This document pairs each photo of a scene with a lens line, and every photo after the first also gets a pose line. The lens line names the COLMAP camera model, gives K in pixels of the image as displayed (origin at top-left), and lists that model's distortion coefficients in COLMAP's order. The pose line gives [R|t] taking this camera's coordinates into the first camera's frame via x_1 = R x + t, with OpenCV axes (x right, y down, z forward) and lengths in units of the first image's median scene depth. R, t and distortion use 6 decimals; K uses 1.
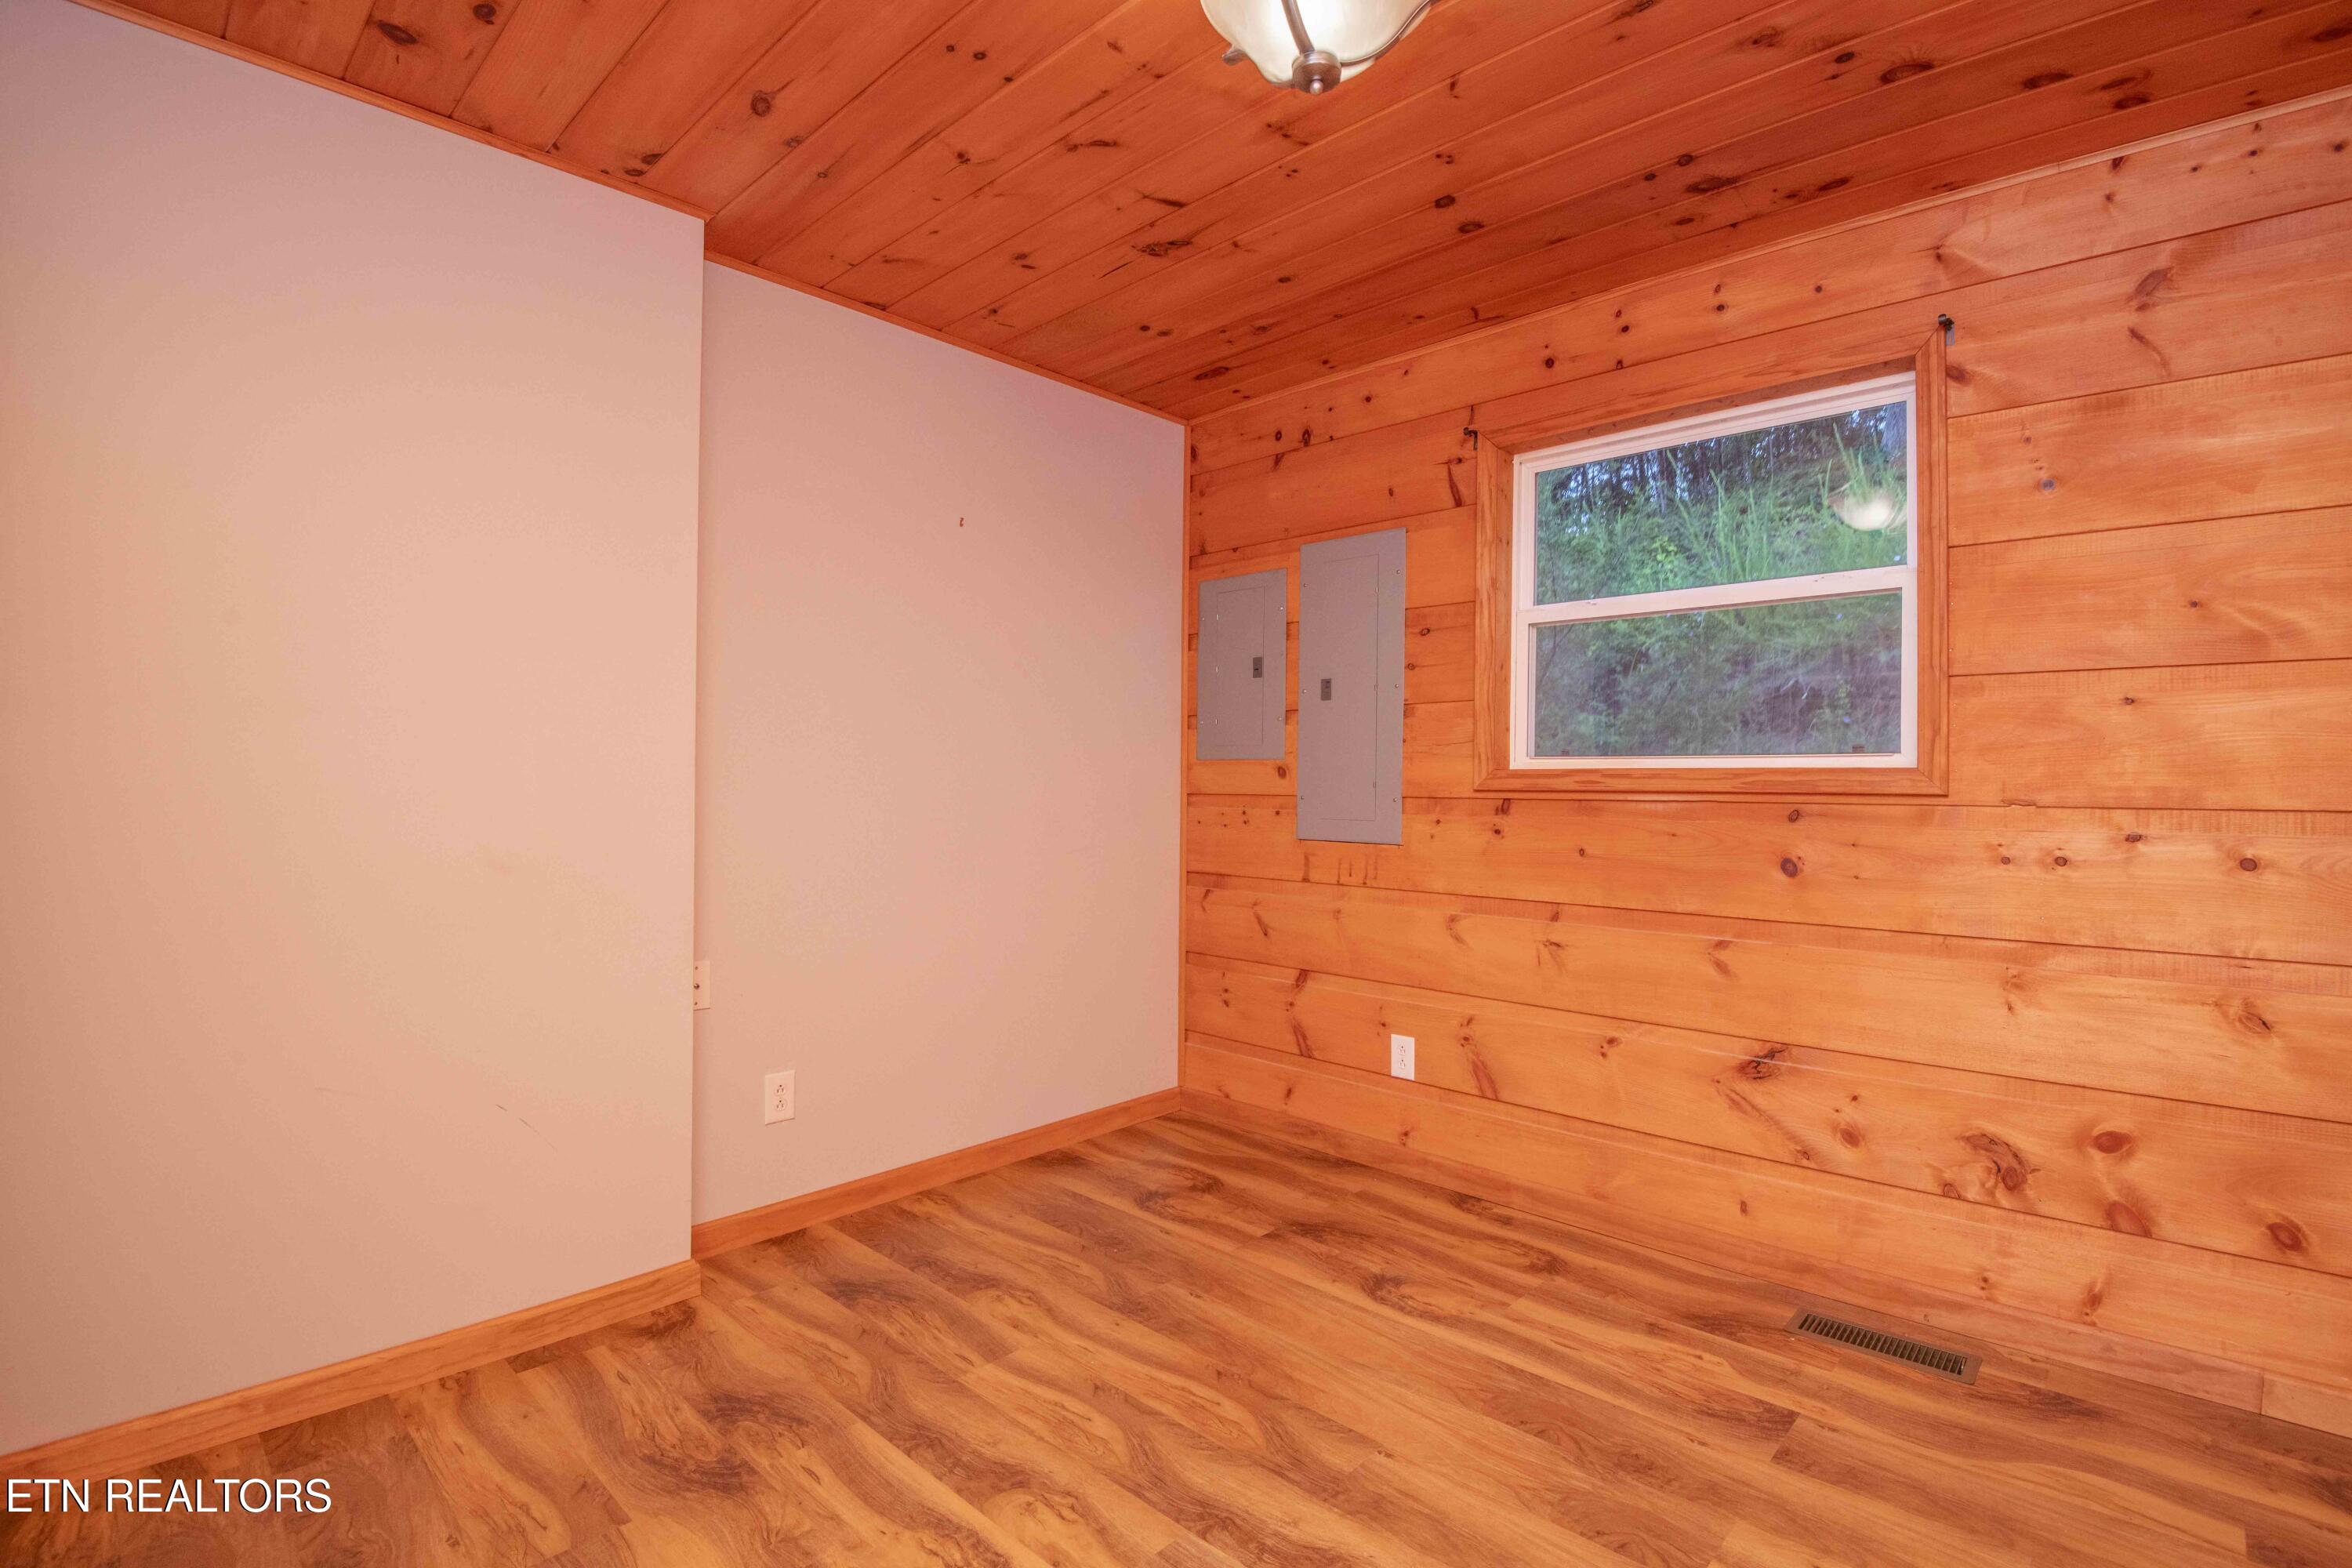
lens RADIAL K [[1098.4, 0, 1184.3], [0, 1098.4, 786.8], [0, 0, 1]] dist [-0.036871, -0.002610]
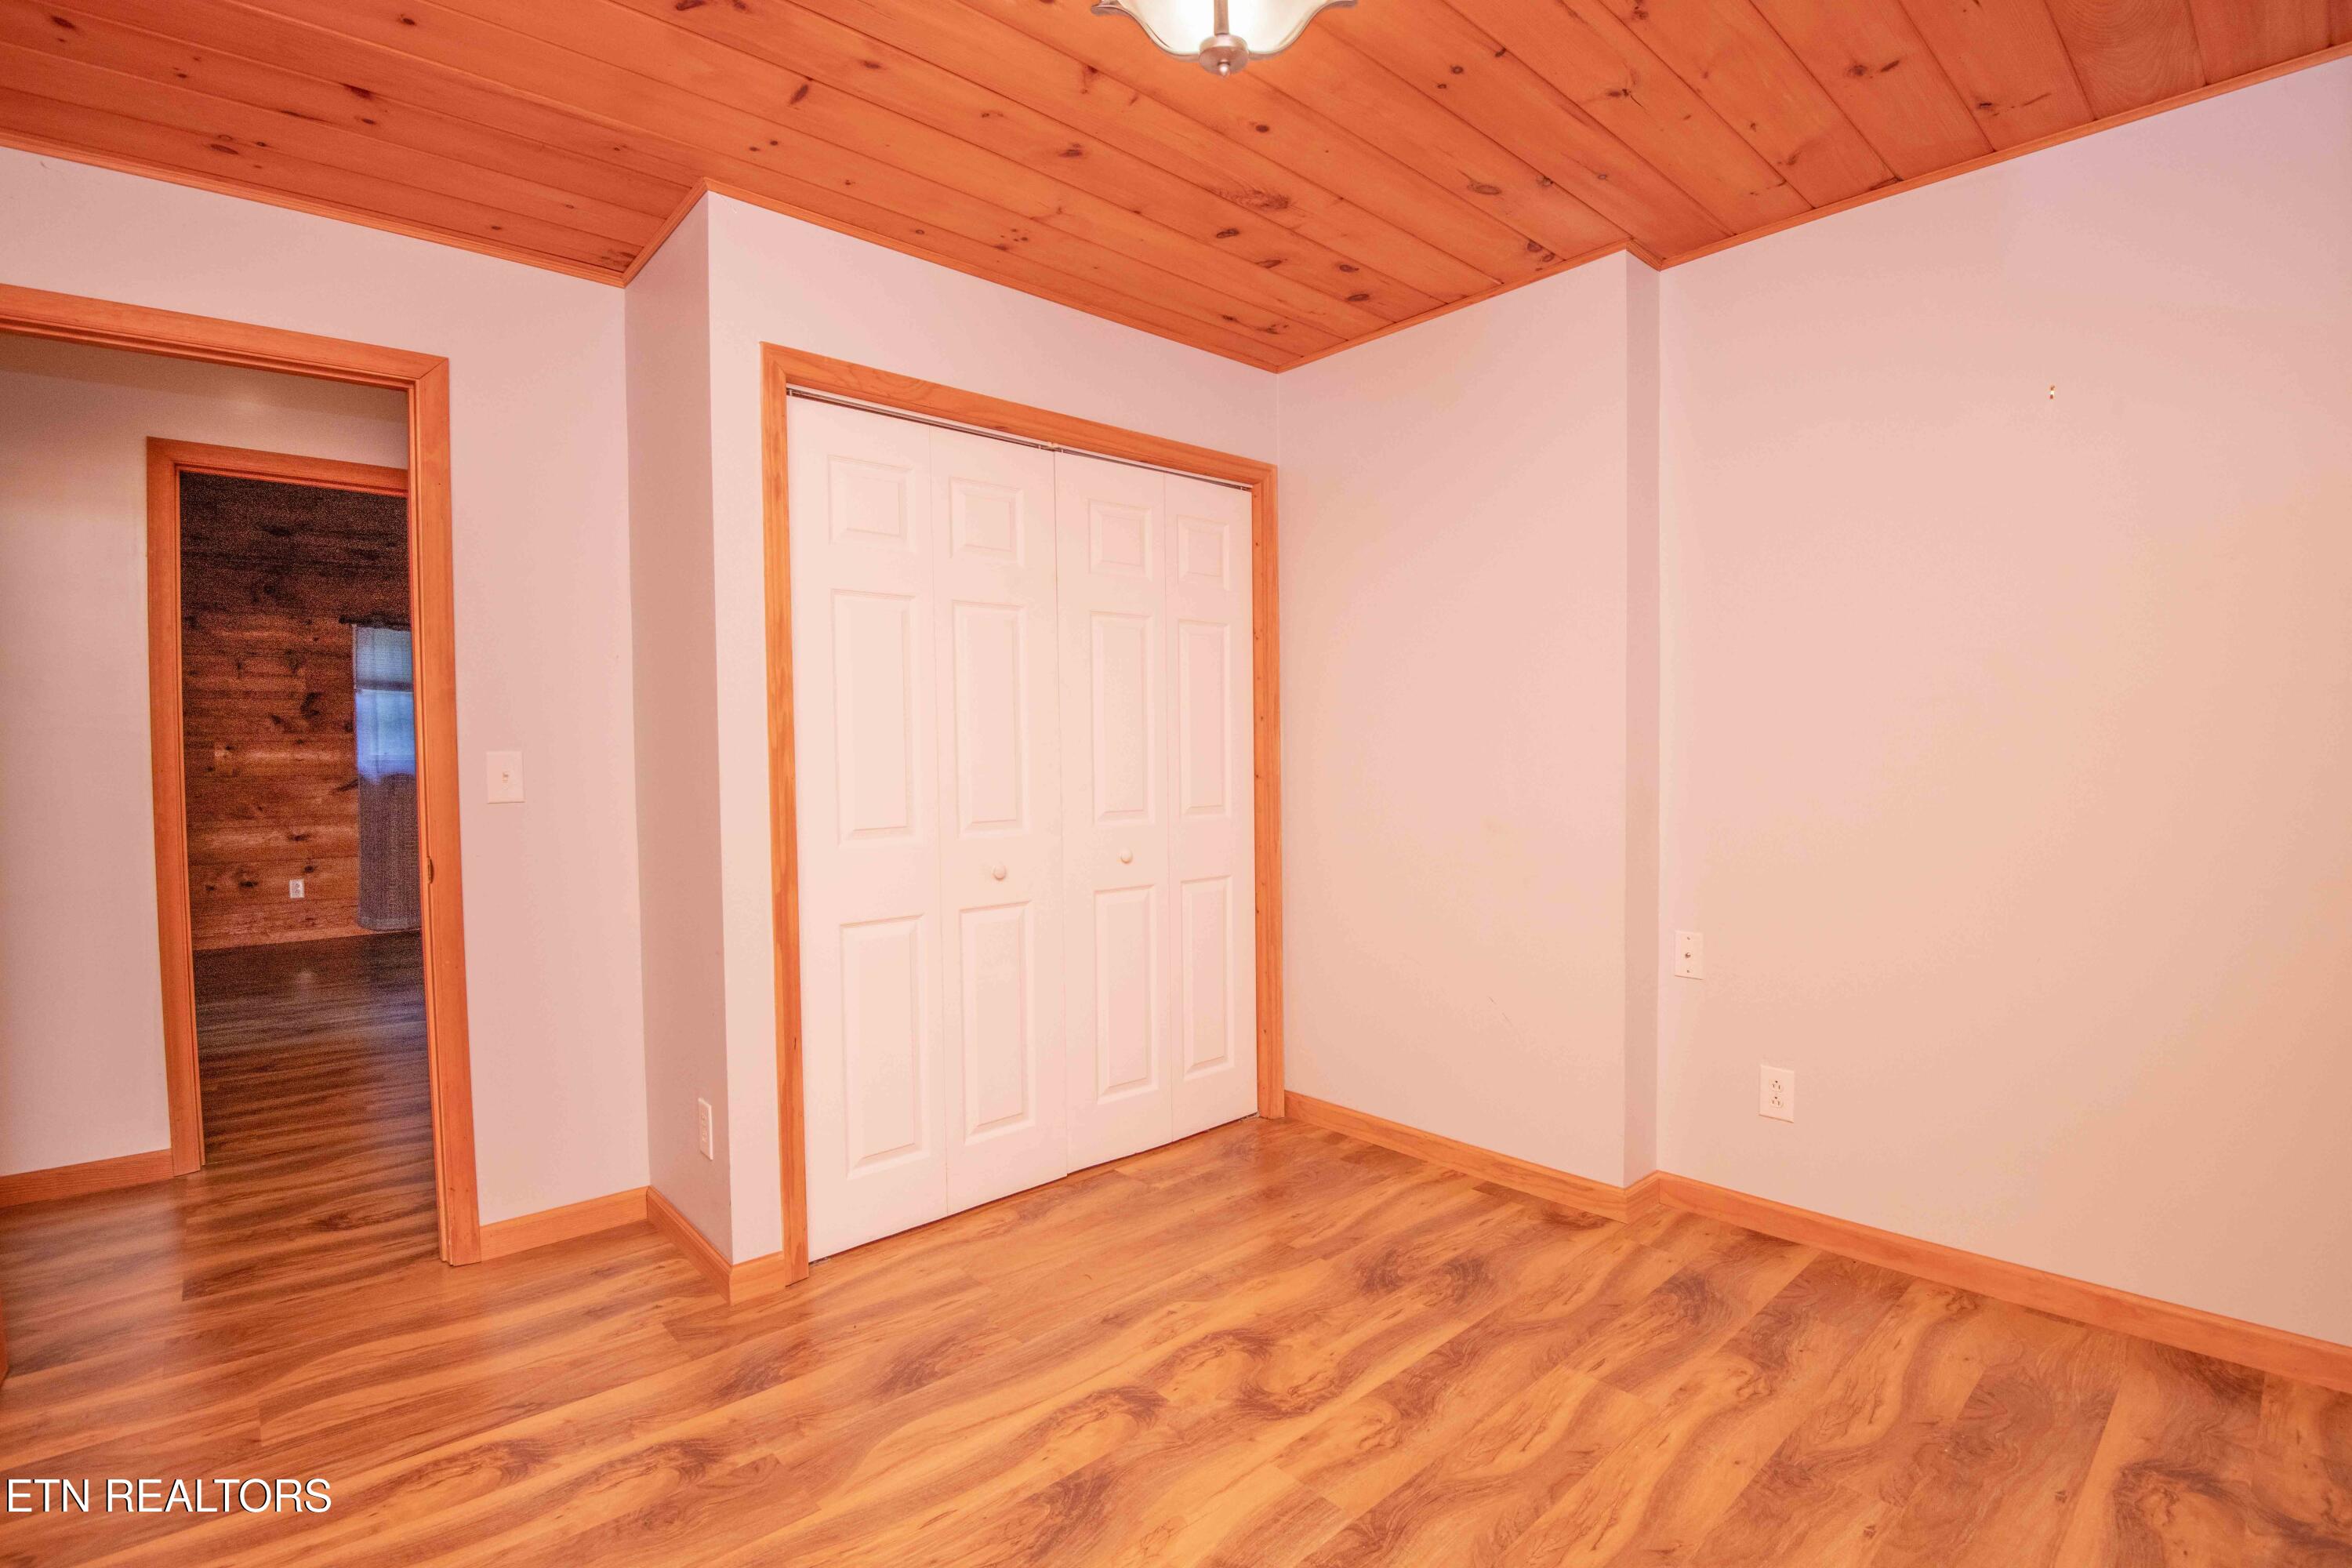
lens RADIAL K [[1098.4, 0, 1185.3], [0, 1098.4, 782.7], [0, 0, 1]] dist [-0.036871, -0.002610]
pose [[-0.082837, 0.024404, -0.996264, 0.728116], [0.006112, 0.999694, 0.023980, -0.014501], [0.996544, -0.004103, -0.082960, 0.675445]]
